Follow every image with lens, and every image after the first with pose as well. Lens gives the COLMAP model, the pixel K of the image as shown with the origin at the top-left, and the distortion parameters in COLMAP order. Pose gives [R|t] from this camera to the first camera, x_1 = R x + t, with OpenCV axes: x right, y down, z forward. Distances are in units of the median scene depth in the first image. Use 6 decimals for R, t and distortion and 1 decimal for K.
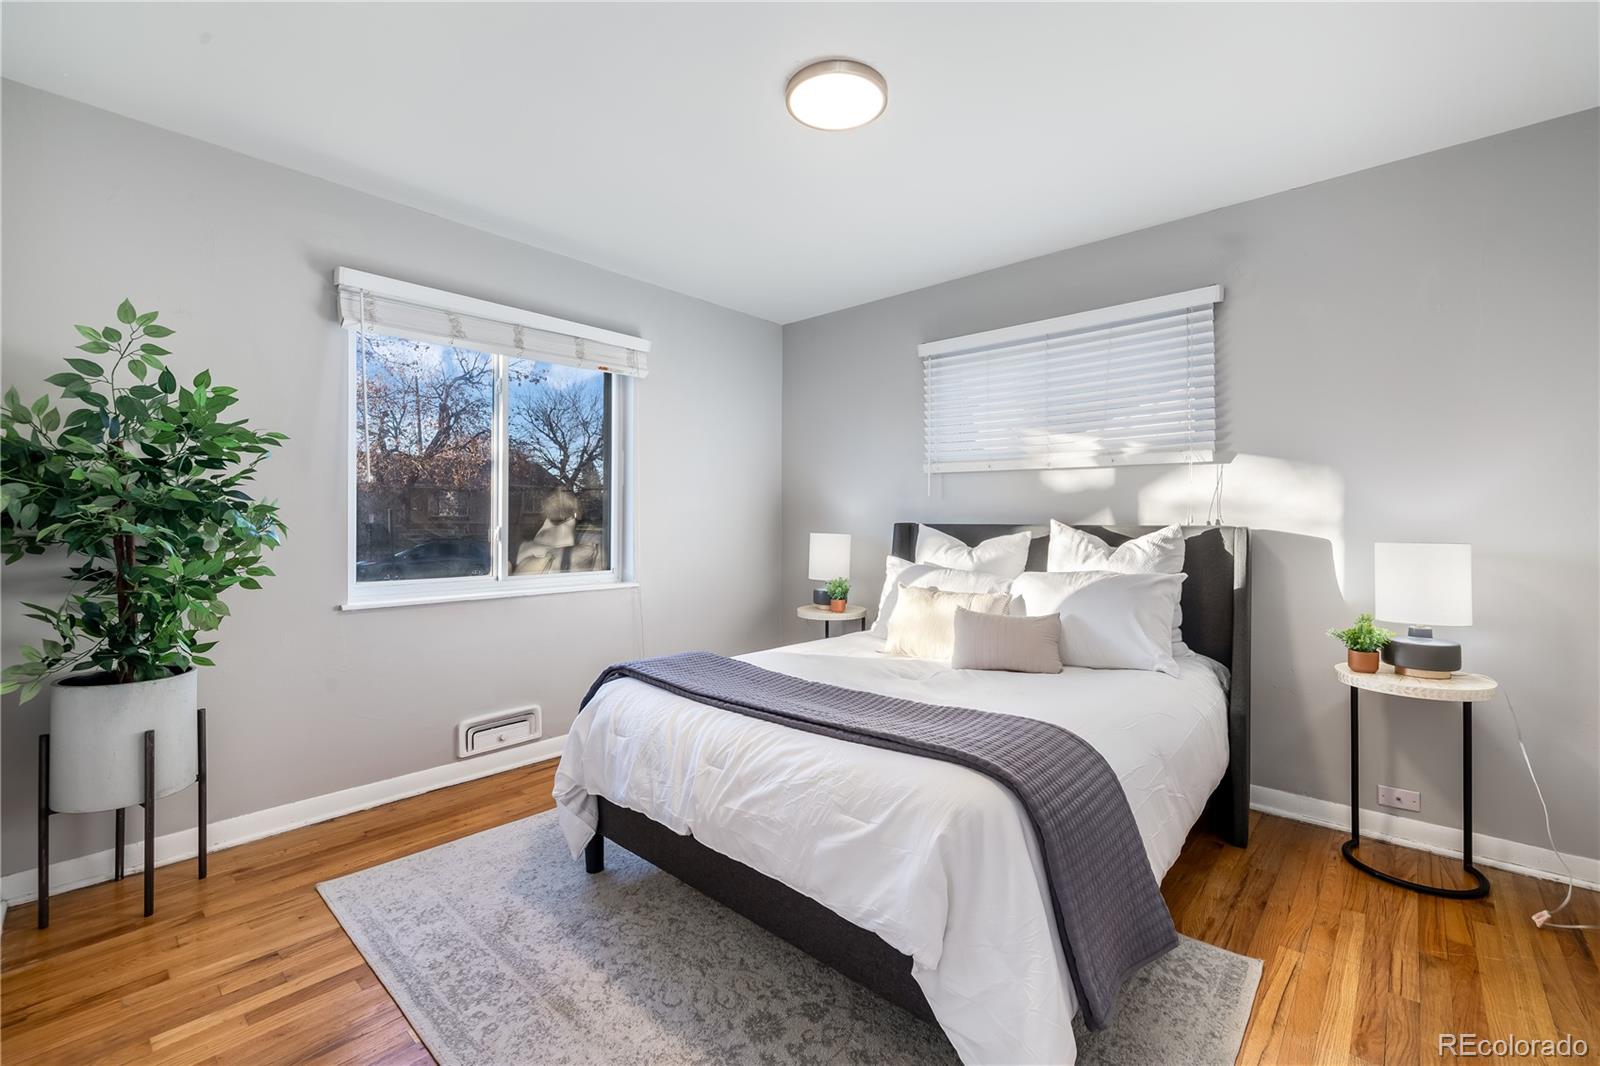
lens RADIAL K [[683.1, 0, 807.8], [0, 683.1, 526.3], [0, 0, 1]] dist [0.000787, 0.000284]
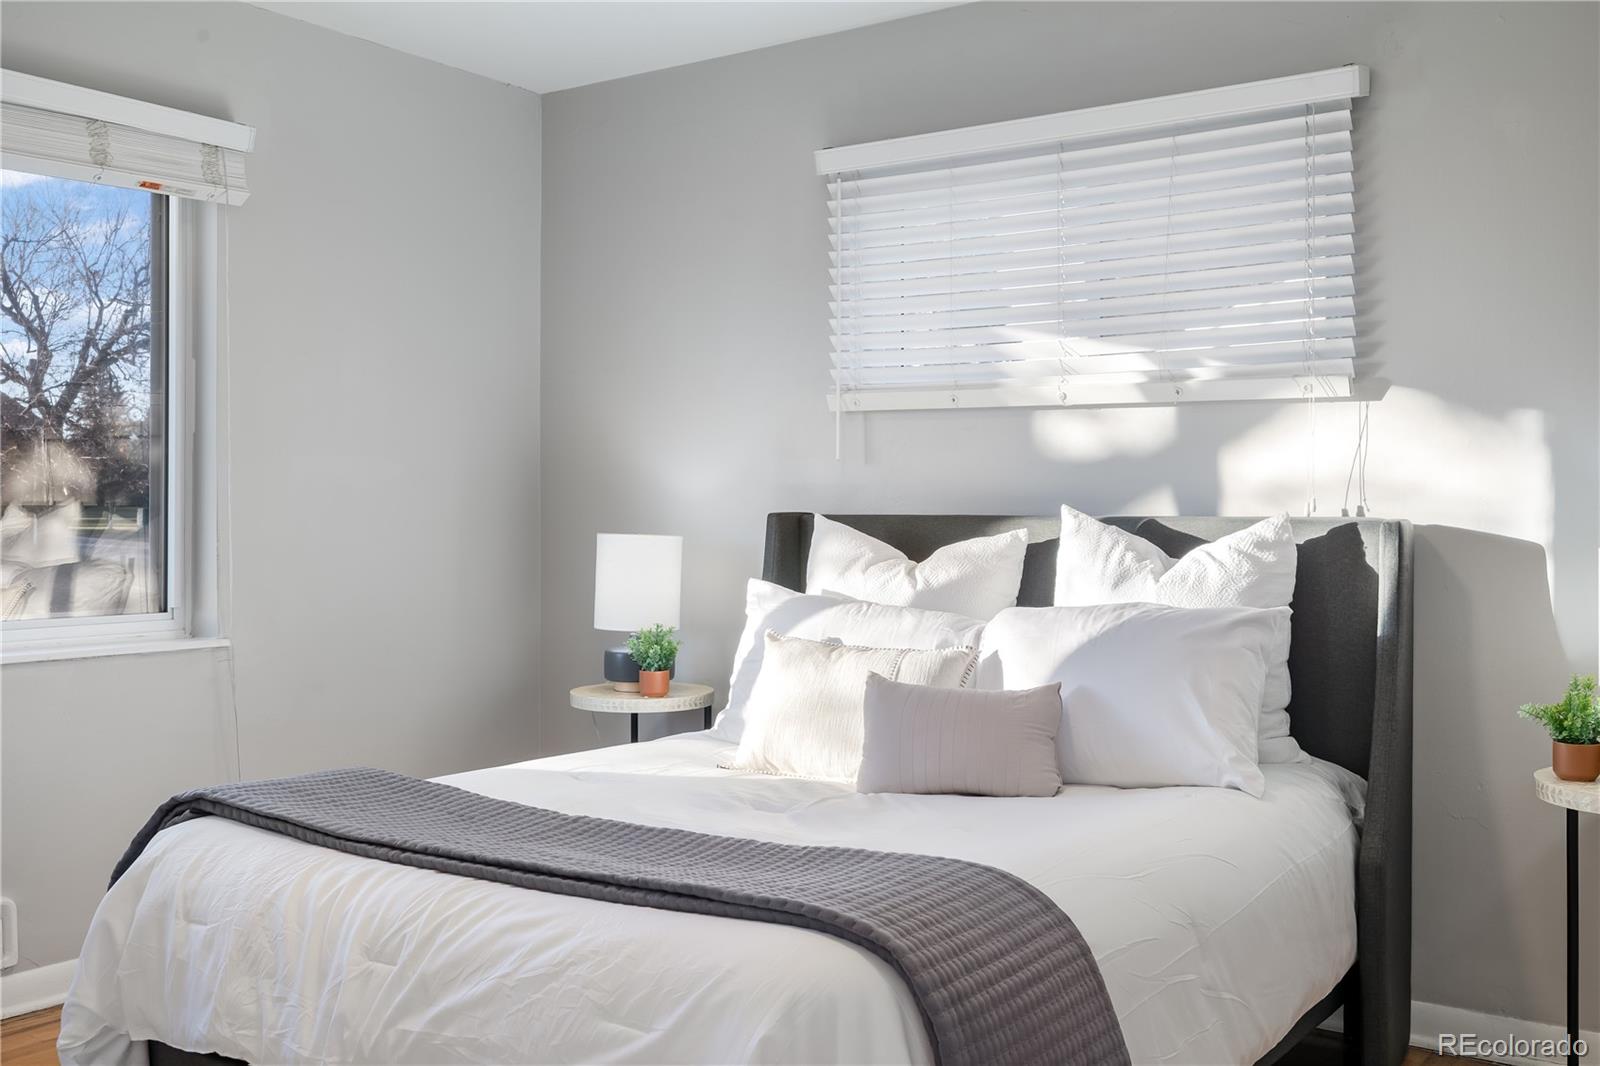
lens RADIAL K [[1568.3, 0, 807.9], [0, 1568.3, 531.7], [0, 0, 1]] dist [-0.001087, 0.023417]
pose [[0.993561, -0.000873, 0.113299, 0.036640], [0.000074, 0.999975, 0.007053, 0.001425], [-0.113303, -0.006999, 0.993536, -0.165840]]
